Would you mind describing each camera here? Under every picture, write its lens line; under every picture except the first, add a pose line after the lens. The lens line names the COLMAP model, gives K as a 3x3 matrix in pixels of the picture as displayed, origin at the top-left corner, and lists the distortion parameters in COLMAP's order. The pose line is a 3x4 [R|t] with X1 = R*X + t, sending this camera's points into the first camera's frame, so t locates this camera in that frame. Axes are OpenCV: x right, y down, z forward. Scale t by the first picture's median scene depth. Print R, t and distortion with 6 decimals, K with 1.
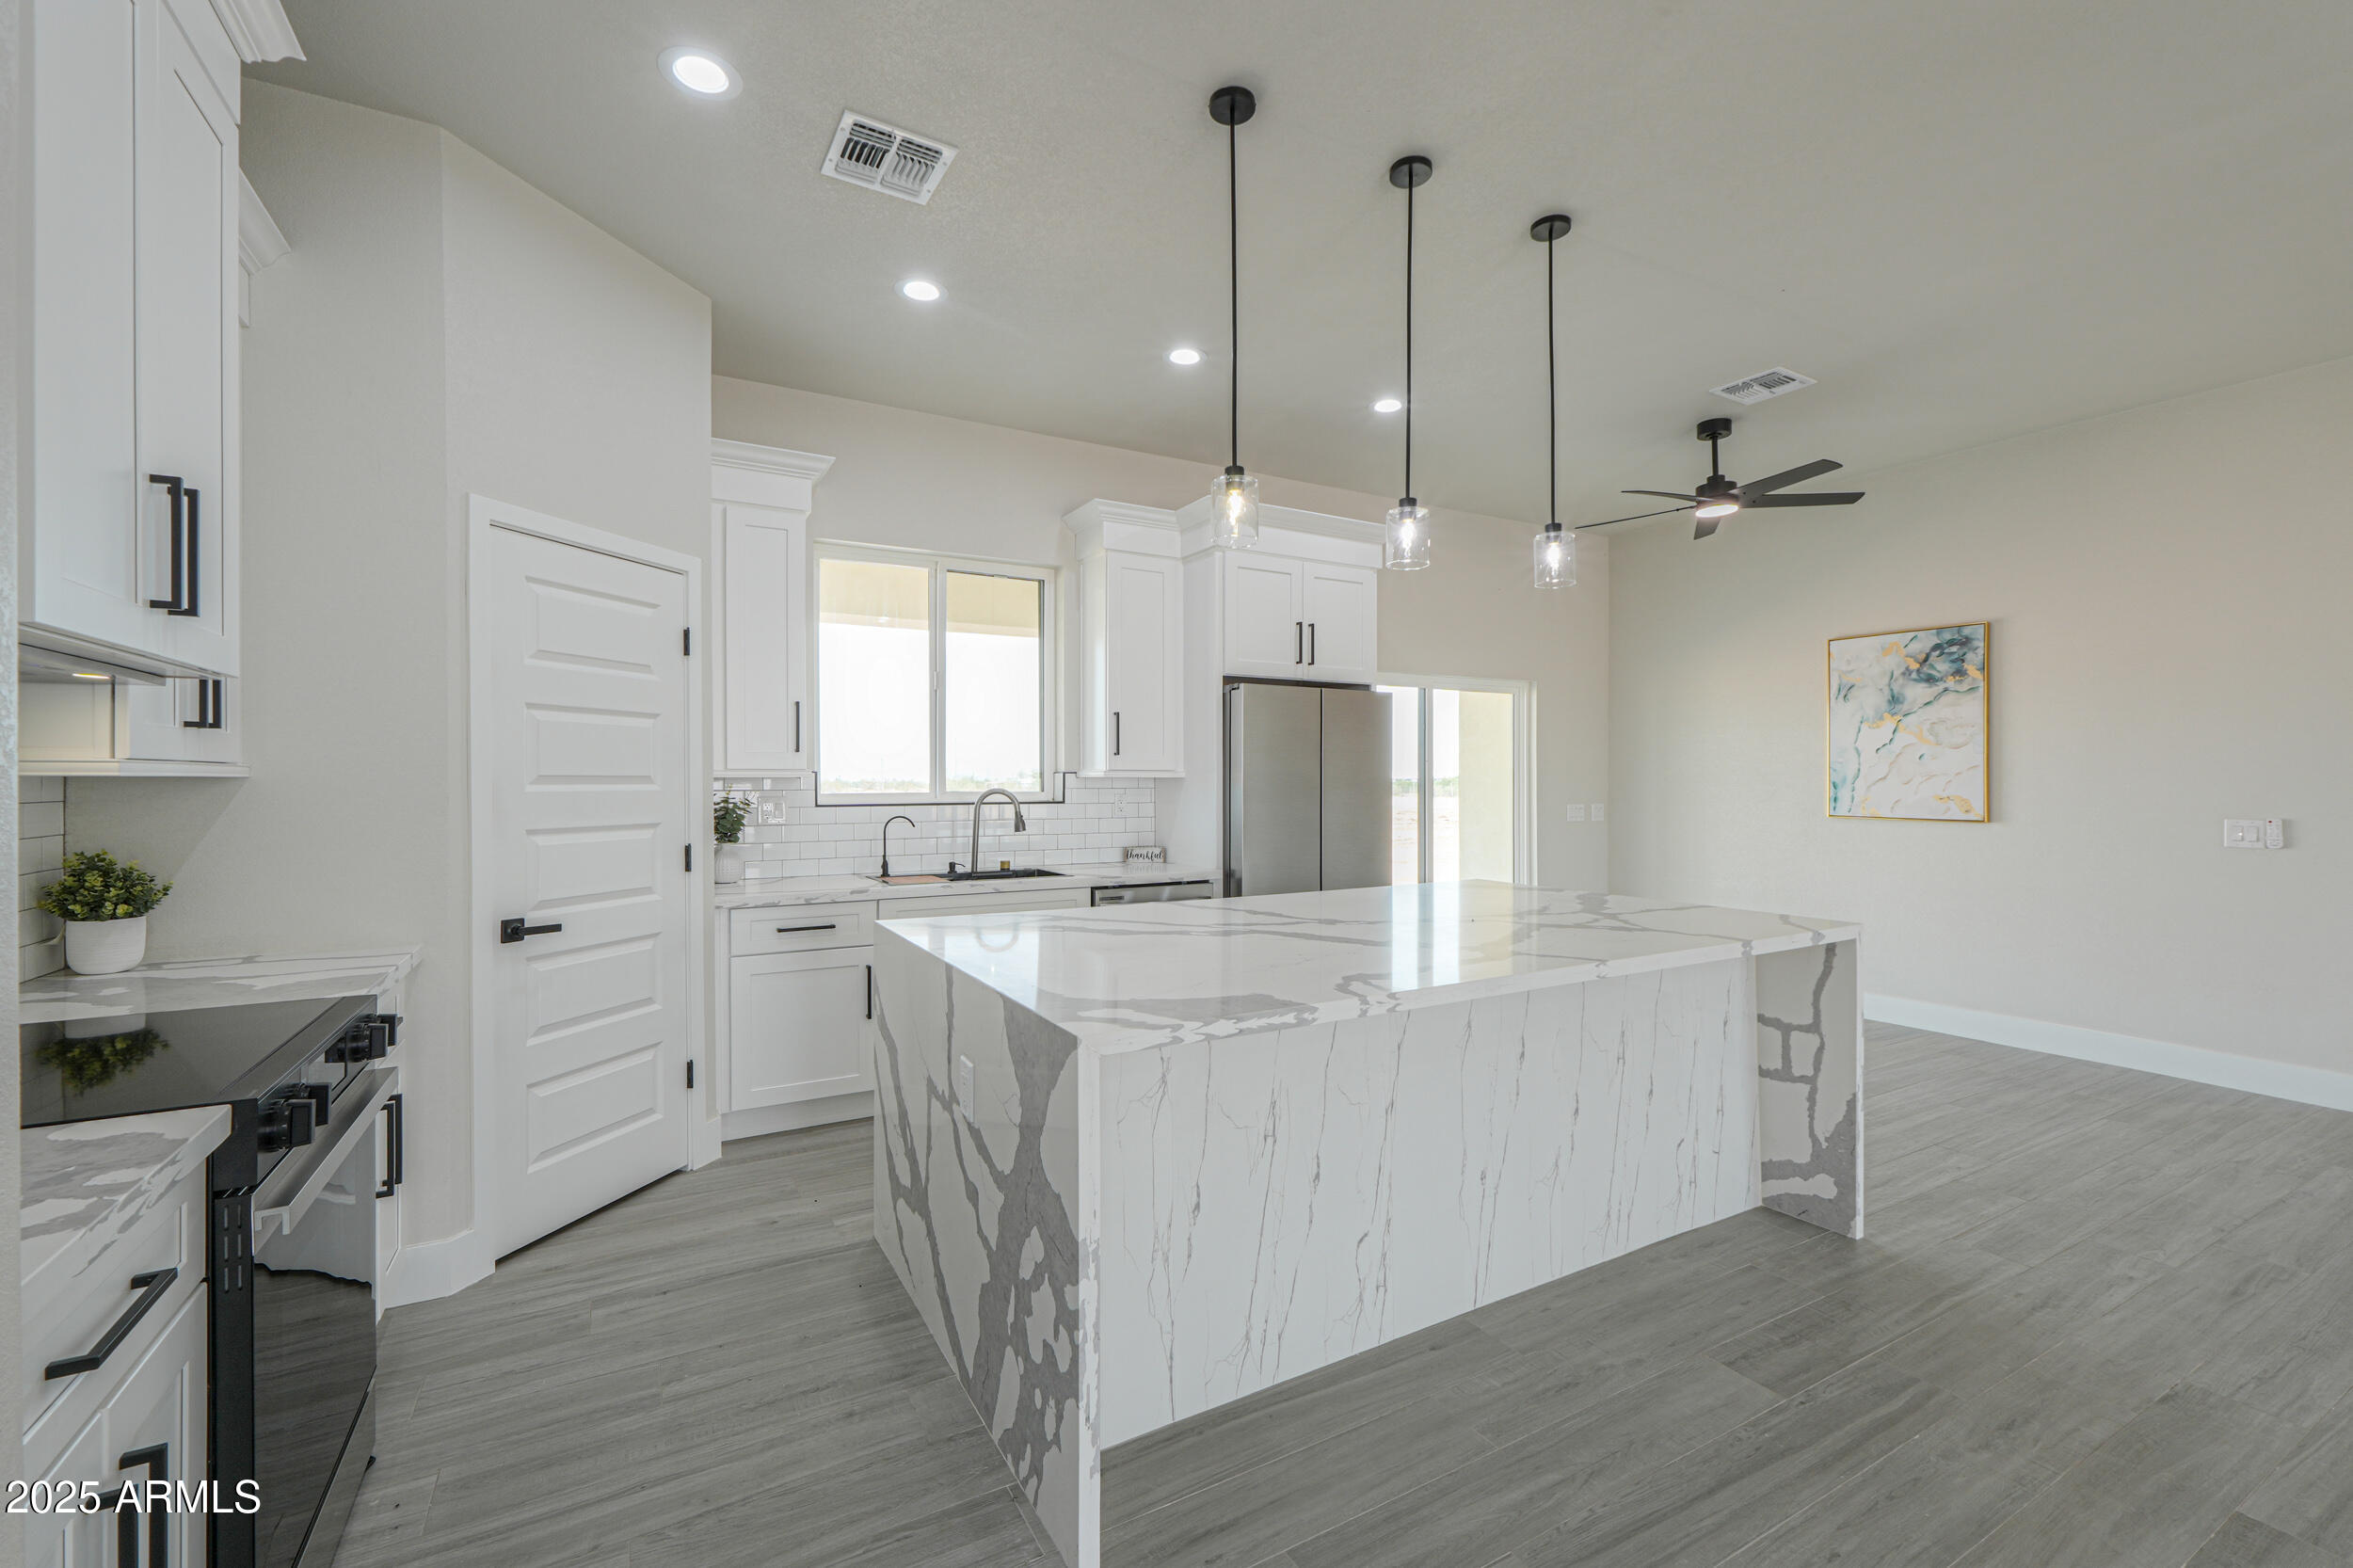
lens RADIAL K [[998.2, 0, 1192.0], [0, 998.2, 778.0], [0, 0, 1]] dist [-0.006636, 0.001006]
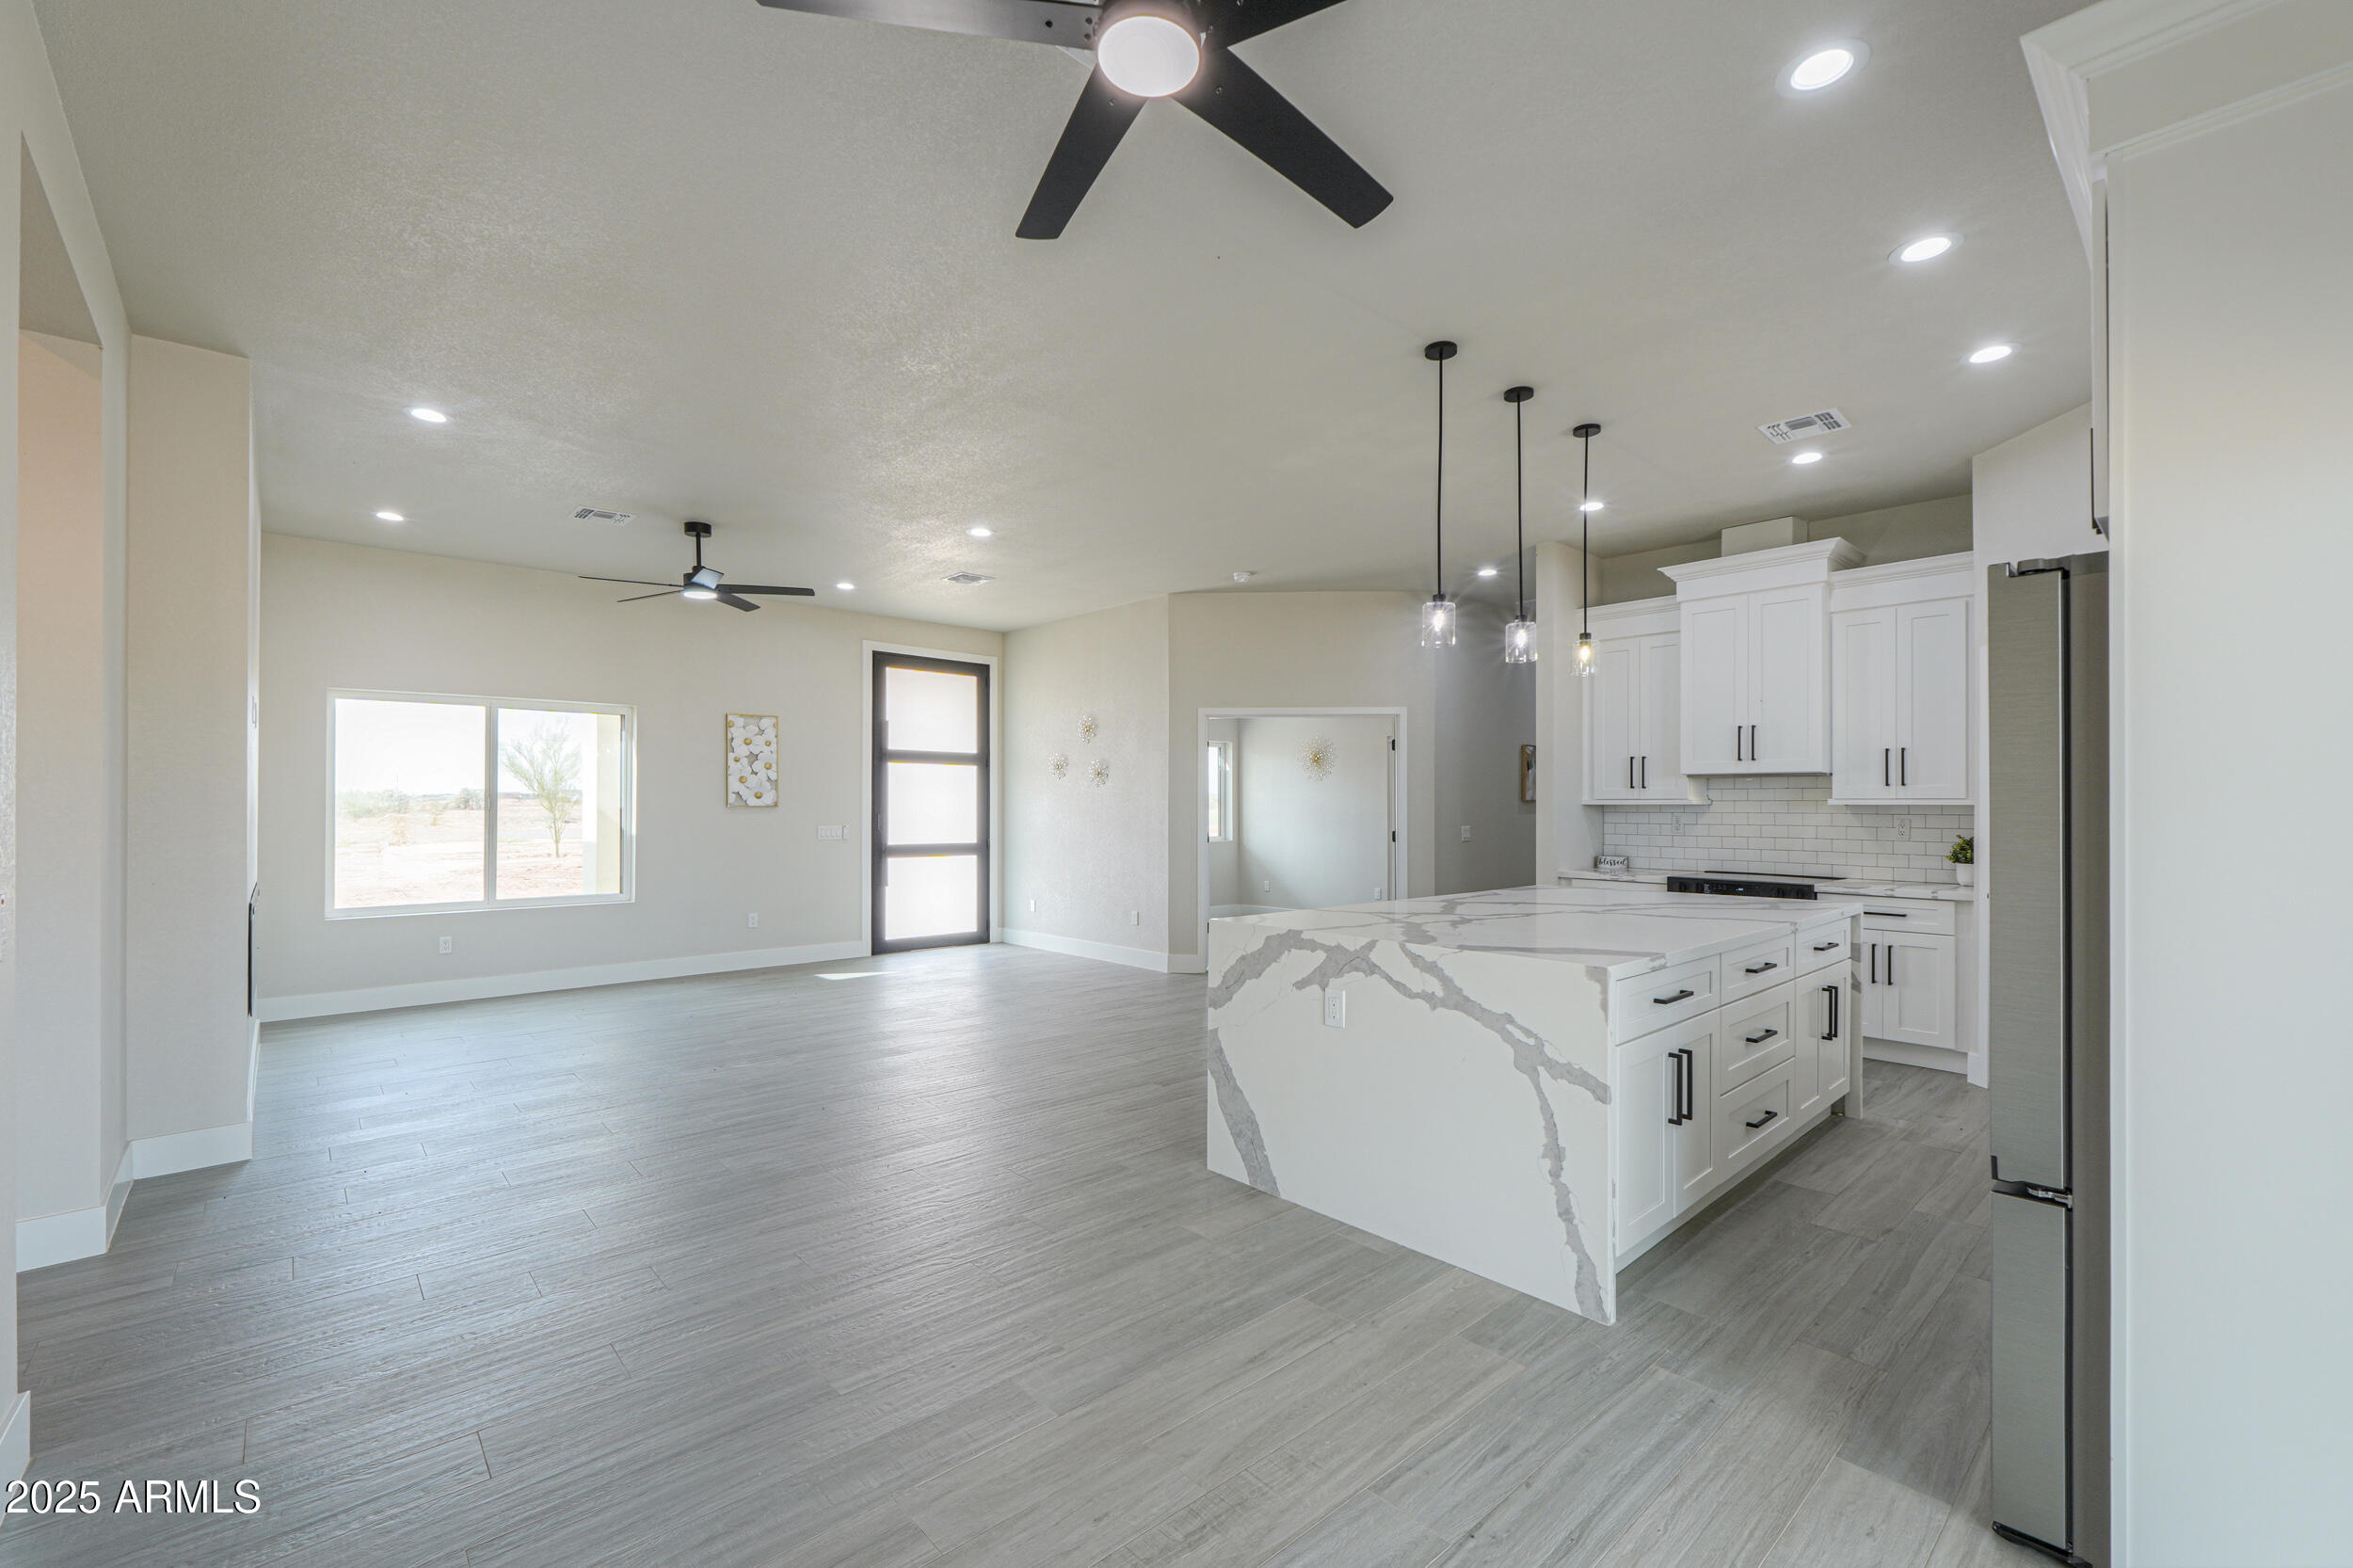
lens RADIAL K [[998.2, 0, 1180.2], [0, 998.2, 798.7], [0, 0, 1]] dist [-0.006636, 0.001006]
pose [[-0.975787, -0.001569, -0.218717, 0.597690], [-0.001105, 0.999997, -0.002241, -0.002692], [0.218720, -0.001945, -0.975786, 1.351994]]
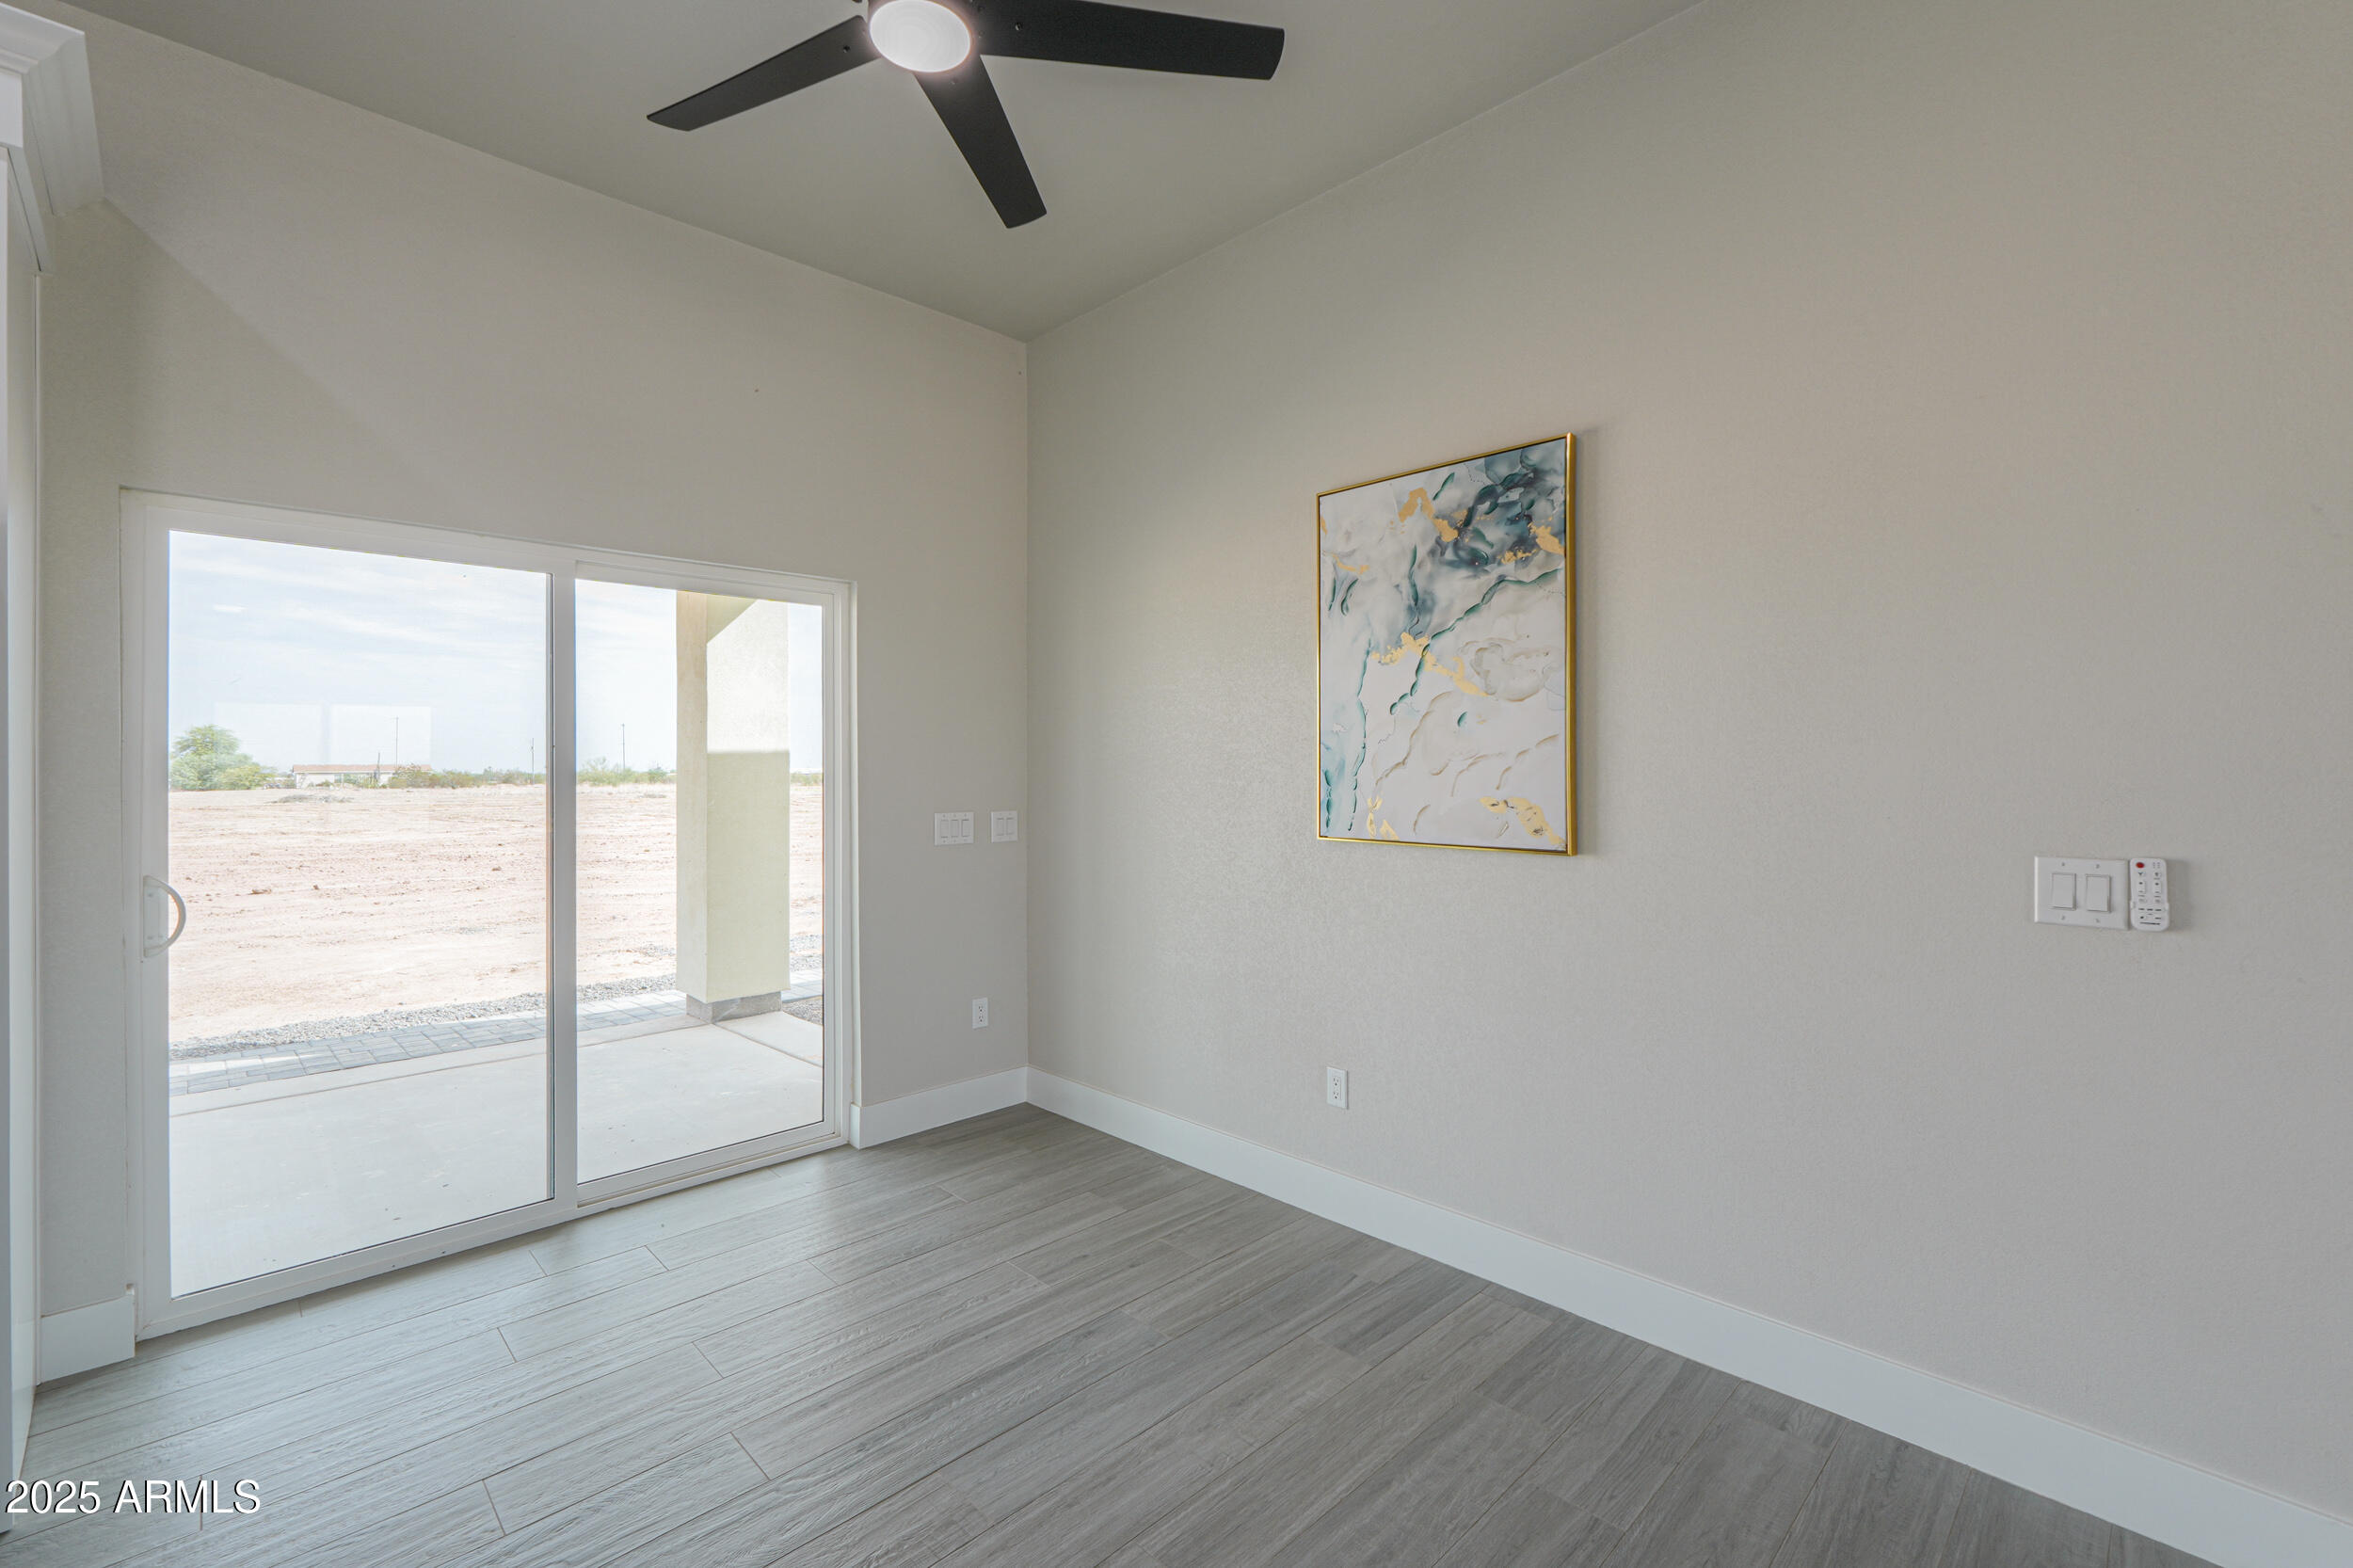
lens RADIAL K [[998.2, 0, 1197.8], [0, 998.2, 767.4], [0, 0, 1]] dist [-0.006636, 0.001006]
pose [[0.965069, -0.004055, 0.261966, 0.529034], [0.003950, 0.999992, 0.000925, 0.001738], [-0.261967, 0.000142, 0.965077, 0.618029]]
